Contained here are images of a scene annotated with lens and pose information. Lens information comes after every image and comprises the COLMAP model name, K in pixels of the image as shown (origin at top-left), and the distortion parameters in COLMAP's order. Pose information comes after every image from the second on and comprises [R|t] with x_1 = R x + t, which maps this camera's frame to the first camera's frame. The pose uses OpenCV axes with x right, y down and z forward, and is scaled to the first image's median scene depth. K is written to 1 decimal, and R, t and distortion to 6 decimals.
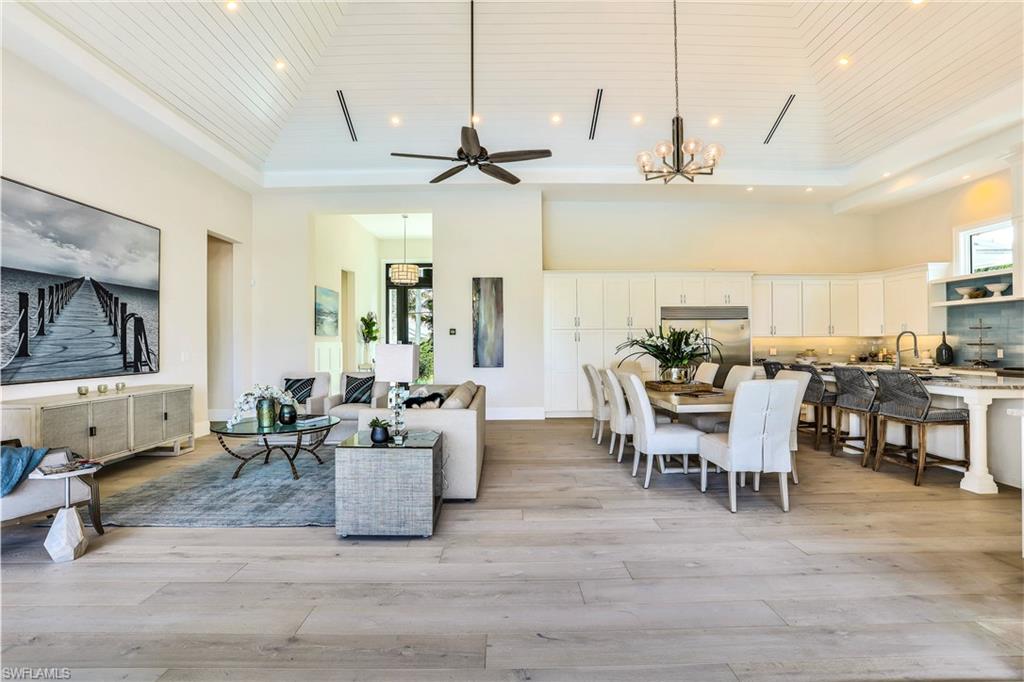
lens RADIAL K [[496.1, 0, 510.6], [0, 496.1, 344.9], [0, 0, 1]] dist [-0.069578, 0.029607]
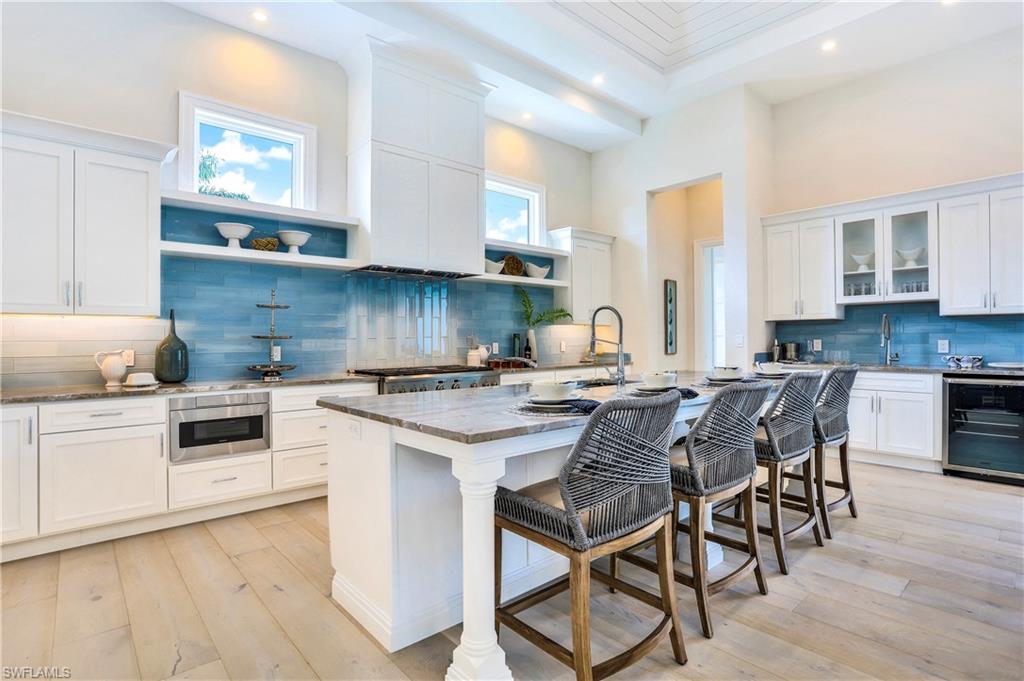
lens RADIAL K [[508.5, 0, 509.1], [0, 508.5, 341.7], [0, 0, 1]] dist [-0.073627, 0.033942]
pose [[-0.658771, 0.006165, 0.752319, 0.478559], [0.015039, 0.999875, 0.004976, 0.006380], [-0.752193, 0.014592, -0.658781, 1.456897]]
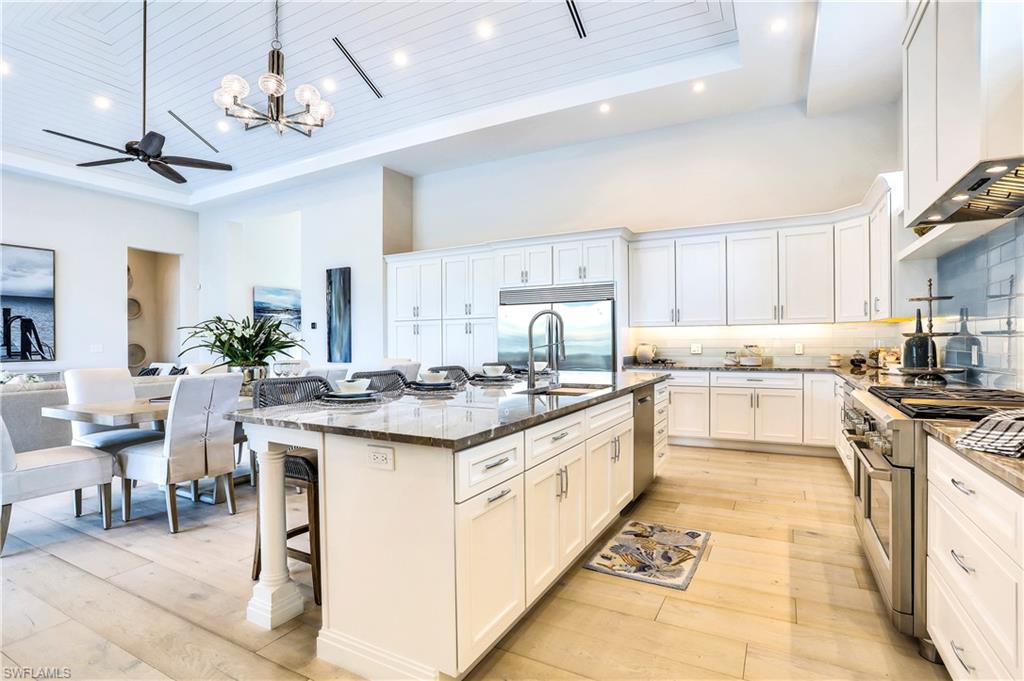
lens RADIAL K [[508.5, 0, 509.1], [0, 508.5, 341.7], [0, 0, 1]] dist [-0.073627, 0.033942]
pose [[0.872973, 0.000393, -0.487768, 1.071834], [0.001178, 0.999995, 0.002914, 0.004386], [0.487767, -0.003118, 0.872968, 0.477539]]
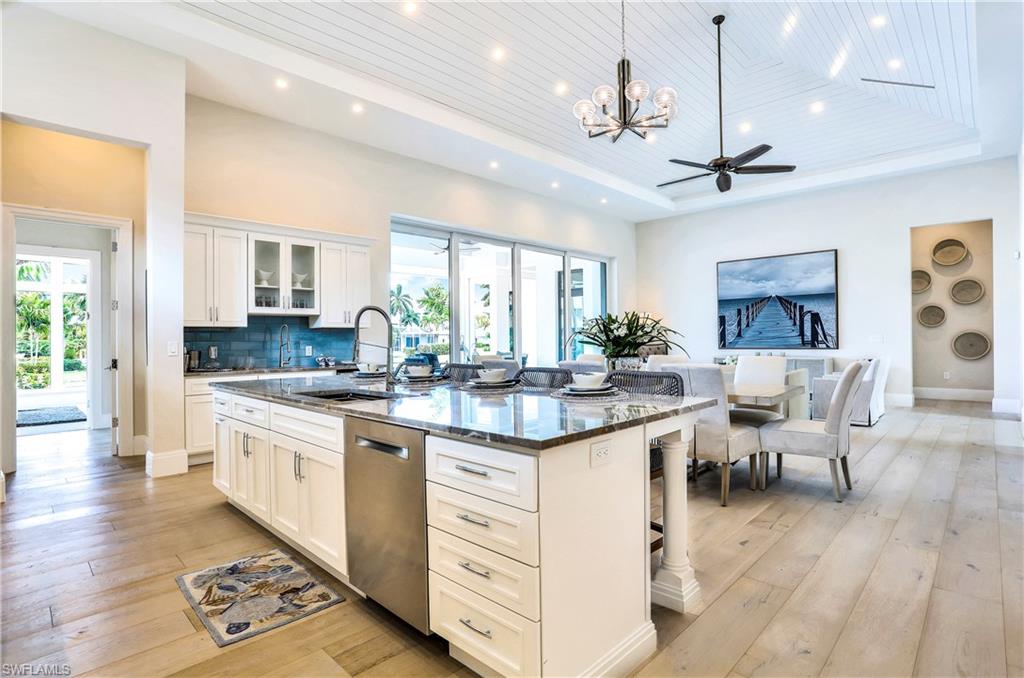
lens RADIAL K [[502.5, 0, 512.0], [0, 502.5, 339.0], [0, 0, 1]] dist [-0.036090, 0.000548]
pose [[-0.704457, 0.014787, -0.709593, 1.093306], [0.015994, 0.999860, 0.004958, 0.004597], [0.709567, -0.007857, -0.704595, 1.462153]]
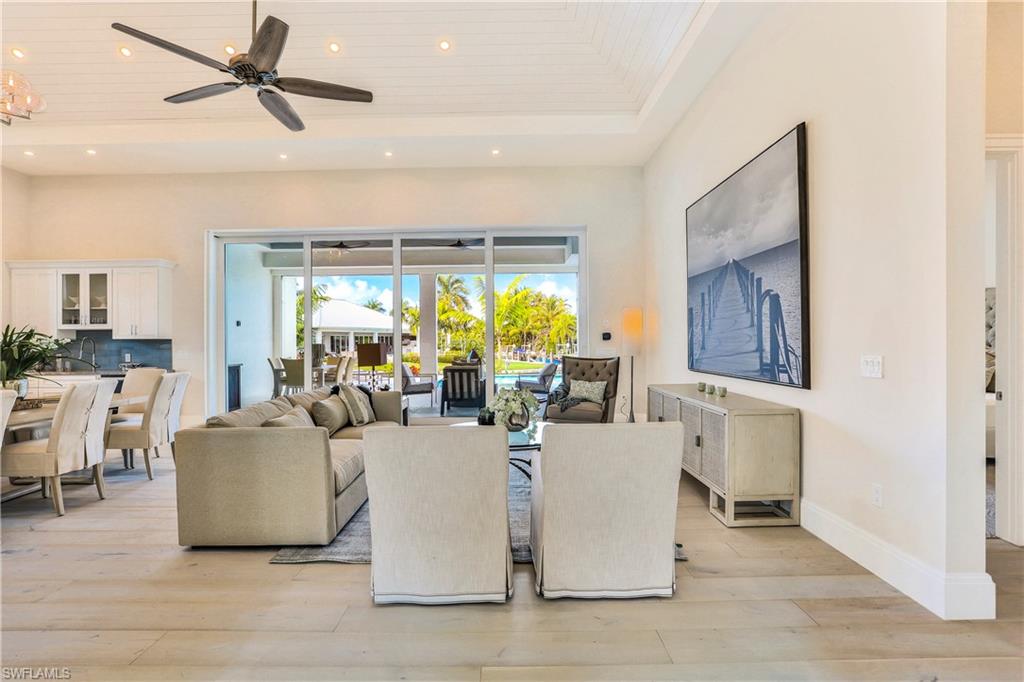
lens RADIAL K [[508.5, 0, 509.1], [0, 508.5, 342.2], [0, 0, 1]] dist [-0.073627, 0.033942]
pose [[-0.999820, 0.014867, 0.011797, -0.439847], [0.014901, 0.999885, 0.002774, -0.001667], [-0.011754, 0.002949, -0.999927, 1.686082]]
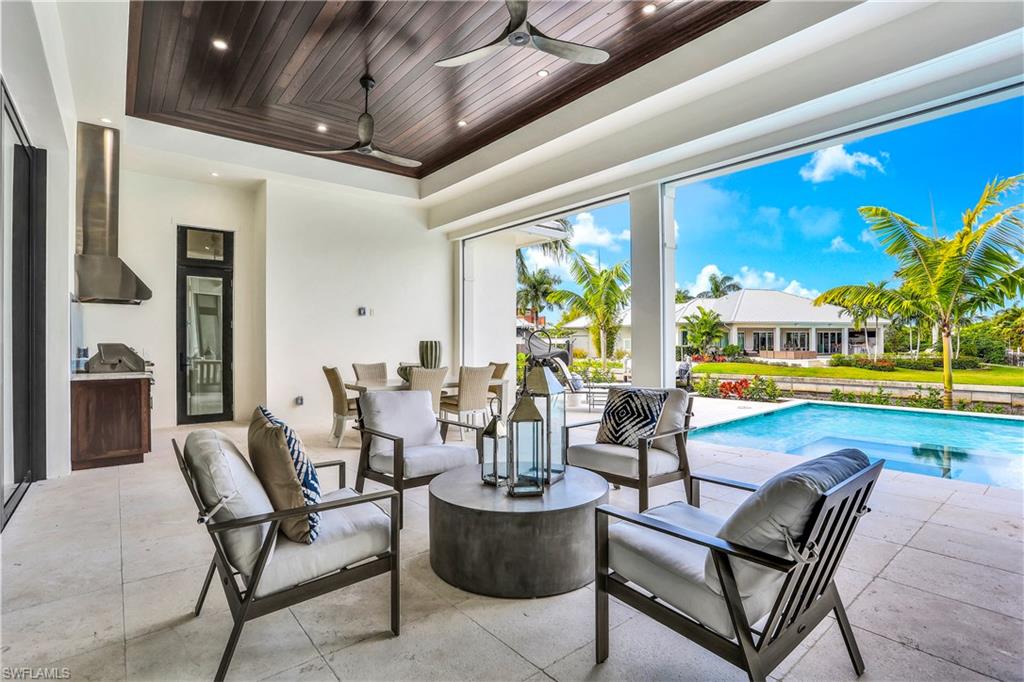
lens RADIAL K [[496.1, 0, 510.6], [0, 496.1, 344.9], [0, 0, 1]] dist [-0.069578, 0.029607]
pose [[-0.625858, 0.006972, 0.779906, -0.682294], [0.011486, 0.999934, 0.000279, 0.010333], [-0.779852, 0.009133, -0.625897, 0.148821]]
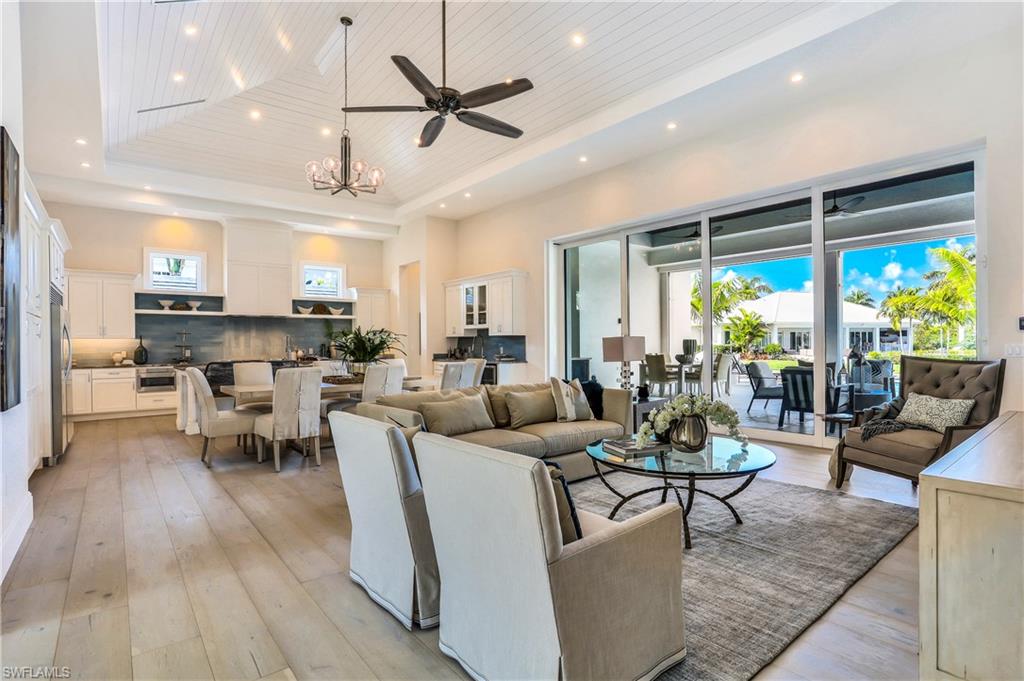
lens RADIAL K [[510.6, 0, 506.4], [0, 510.6, 344.2], [0, 0, 1]] dist [-0.070481, 0.036081]
pose [[-0.617190, 0.010816, 0.786740, -0.776065], [0.014664, 0.999890, -0.002242, 0.011688], [-0.786678, 0.010153, -0.617280, 1.425529]]
